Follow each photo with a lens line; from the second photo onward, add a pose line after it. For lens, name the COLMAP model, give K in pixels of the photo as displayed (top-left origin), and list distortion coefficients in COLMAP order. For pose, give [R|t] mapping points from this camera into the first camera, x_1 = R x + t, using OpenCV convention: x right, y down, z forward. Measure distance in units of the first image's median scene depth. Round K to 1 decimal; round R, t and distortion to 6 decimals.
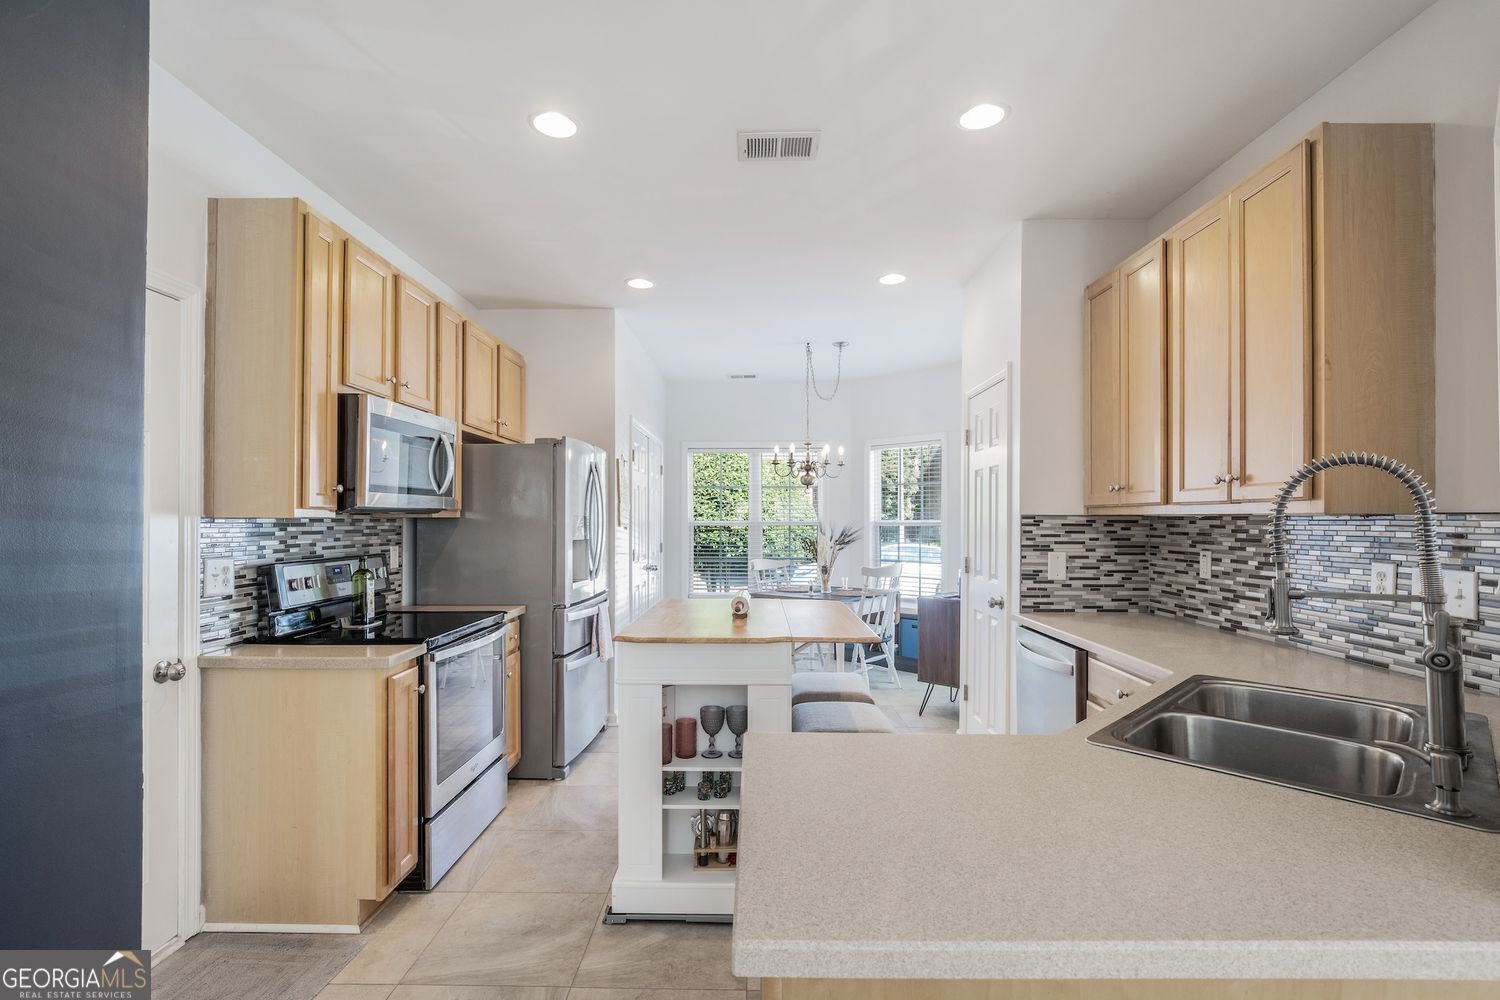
lens RADIAL K [[686.2, 0, 750.2], [0, 686.2, 508.4], [0, 0, 1]] dist [-0.015125, -0.000216]
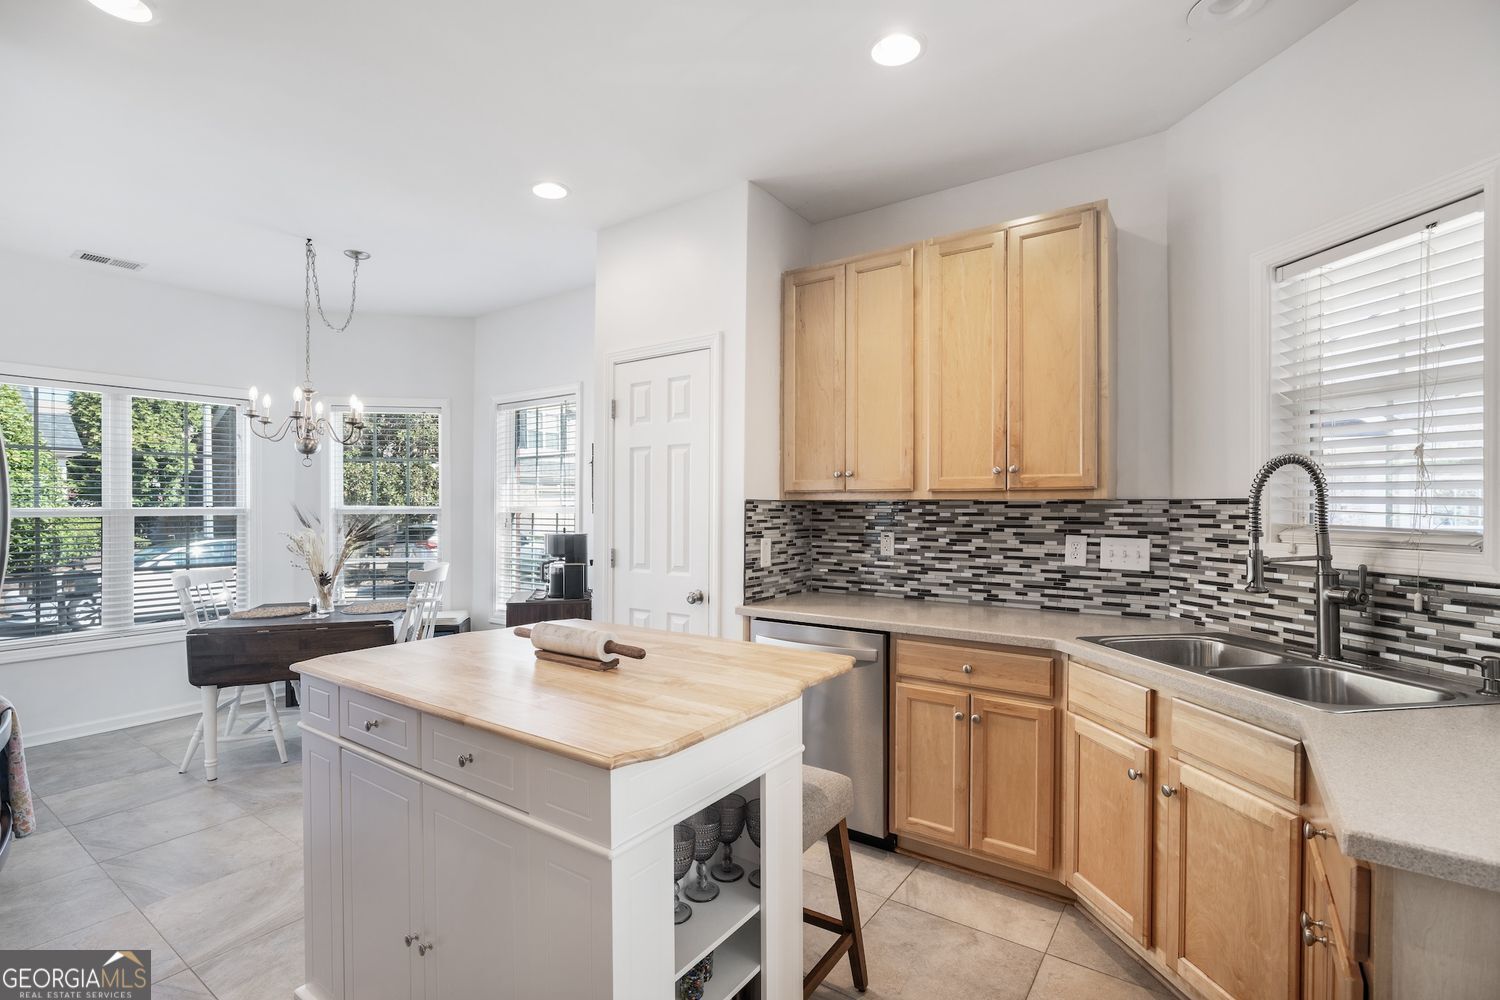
lens RADIAL K [[686.2, 0, 748.9], [0, 686.2, 507.9], [0, 0, 1]] dist [-0.015125, -0.000216]
pose [[0.571314, -0.003451, 0.820725, -0.418048], [-0.011909, 0.999851, 0.012494, 0.010360], [-0.820645, -0.016912, 0.571187, 0.535597]]
